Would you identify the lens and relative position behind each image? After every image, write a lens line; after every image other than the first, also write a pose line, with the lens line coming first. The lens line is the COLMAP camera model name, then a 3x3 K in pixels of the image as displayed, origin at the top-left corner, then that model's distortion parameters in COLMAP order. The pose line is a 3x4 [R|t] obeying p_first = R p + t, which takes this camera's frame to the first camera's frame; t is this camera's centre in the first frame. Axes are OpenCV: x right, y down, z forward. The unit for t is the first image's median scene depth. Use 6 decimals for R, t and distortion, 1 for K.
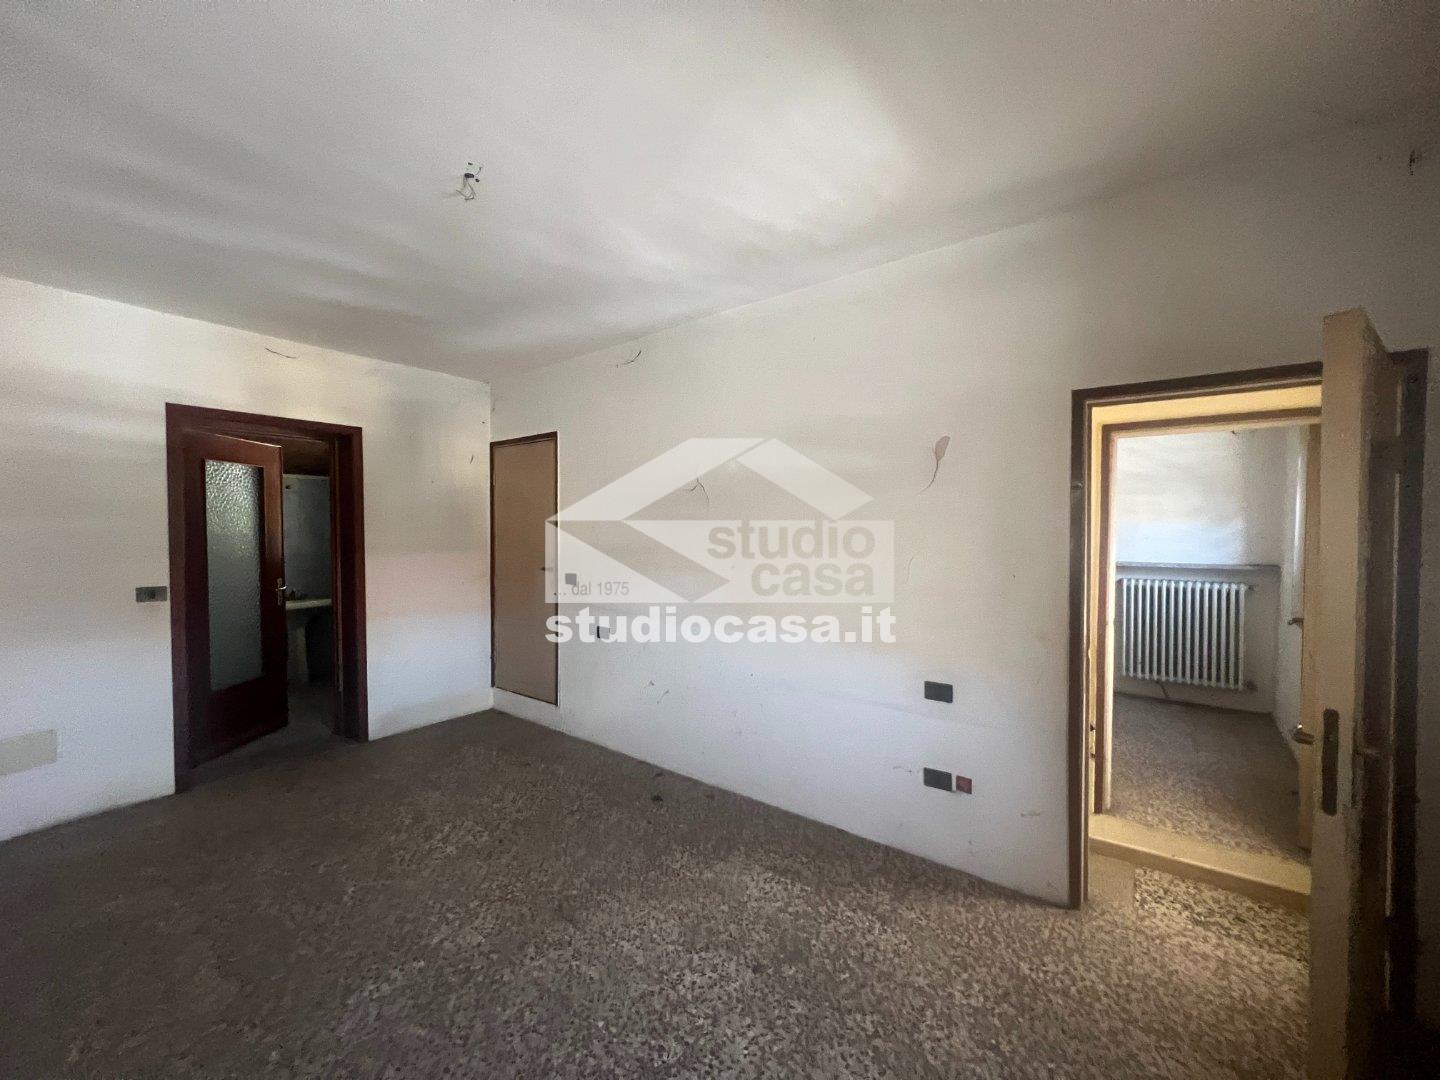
lens RADIAL K [[575.8, 0, 716.0], [0, 575.8, 539.7], [0, 0, 1]] dist [0.005818, 0.000275]
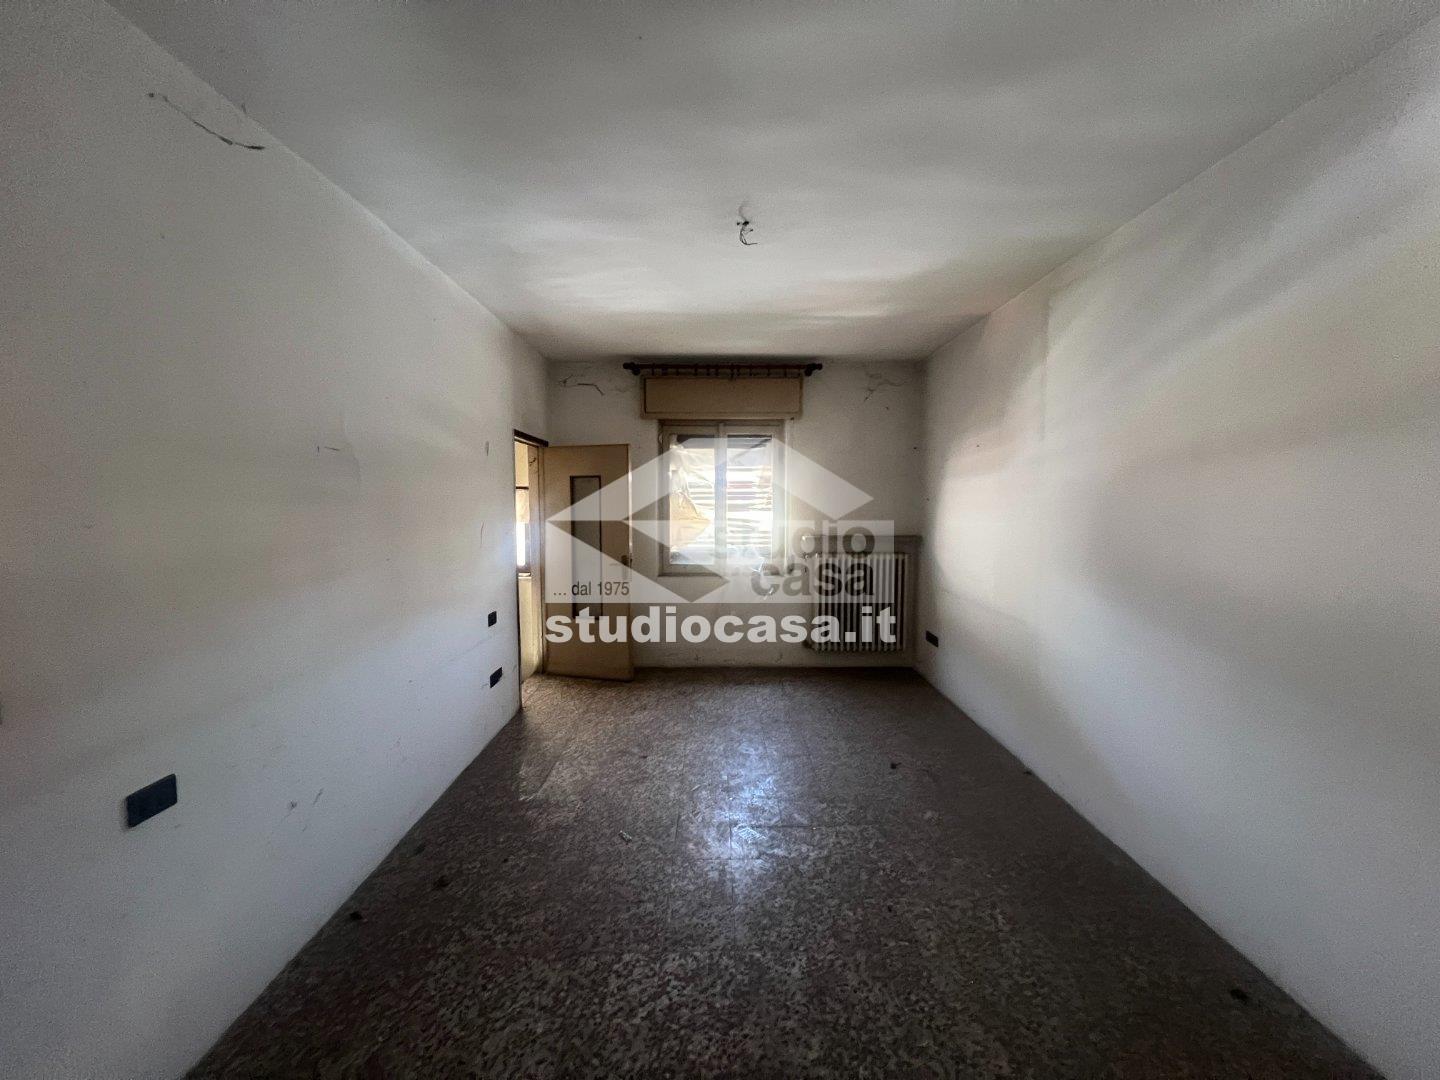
lens RADIAL K [[575.8, 0, 719.9], [0, 575.8, 540.2], [0, 0, 1]] dist [0.005818, 0.000275]
pose [[-0.624368, -0.056444, 0.779088, -1.096700], [0.017160, 0.996154, 0.085923, -0.044624], [-0.780942, 0.067017, -0.620998, 1.462670]]
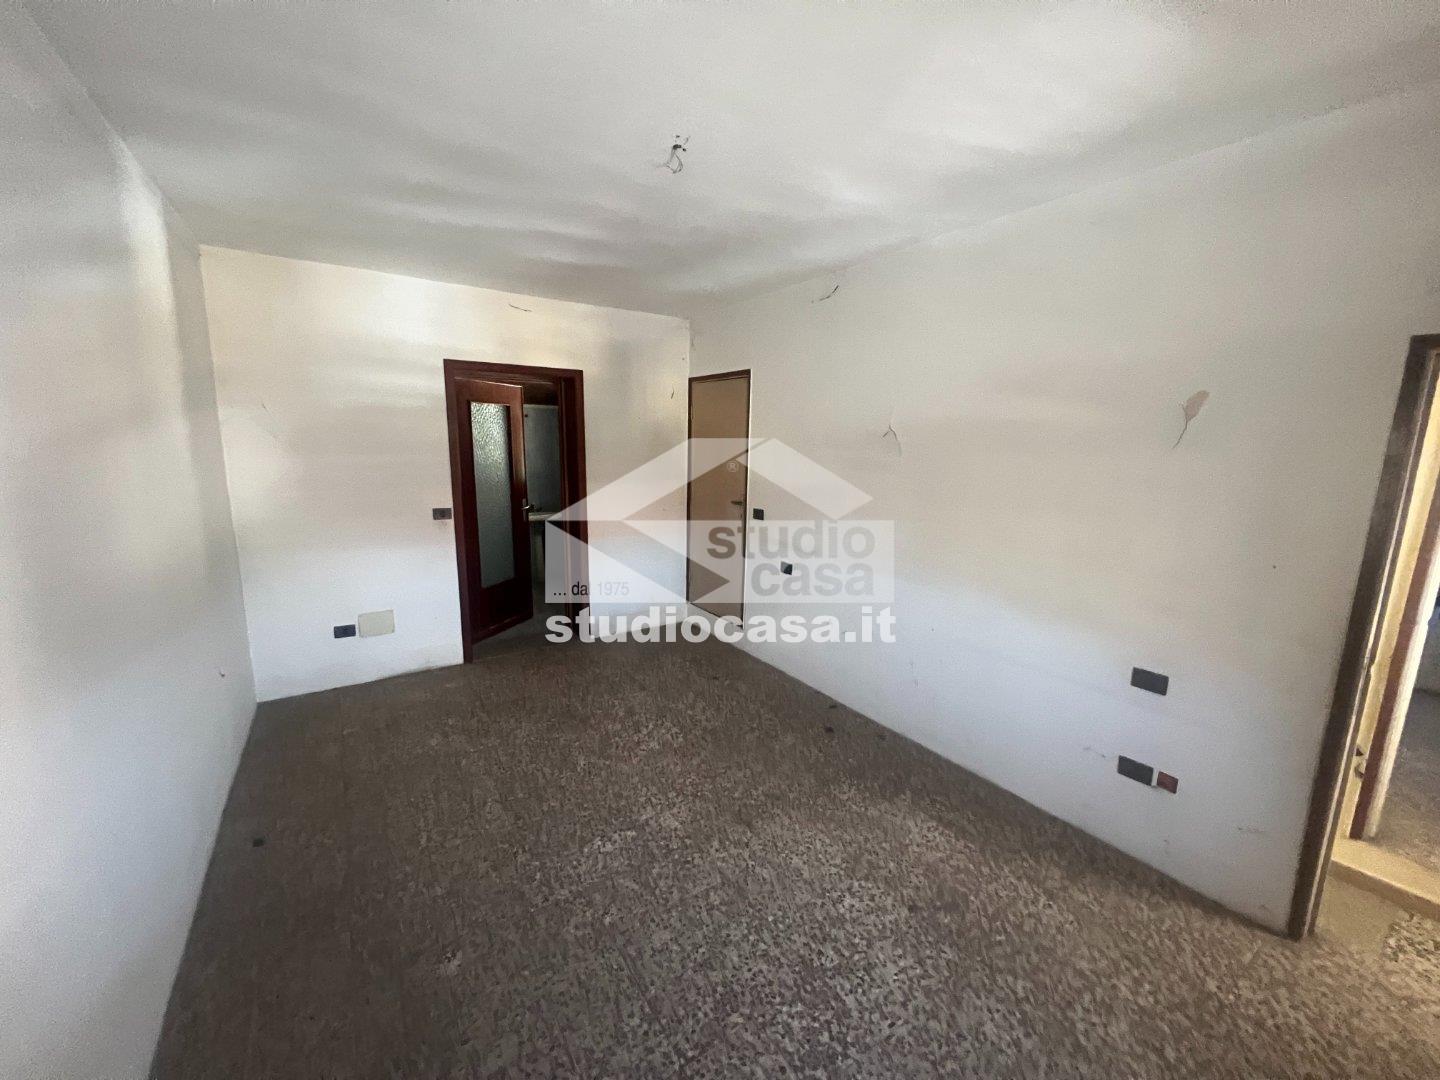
lens RADIAL K [[575.8, 0, 721.3], [0, 575.8, 539.2], [0, 0, 1]] dist [0.005818, 0.000275]
pose [[0.951276, 0.072035, -0.299807, 0.003149], [-0.025471, 0.987363, 0.156418, -0.082039], [0.307286, -0.141160, 0.941089, -0.027549]]
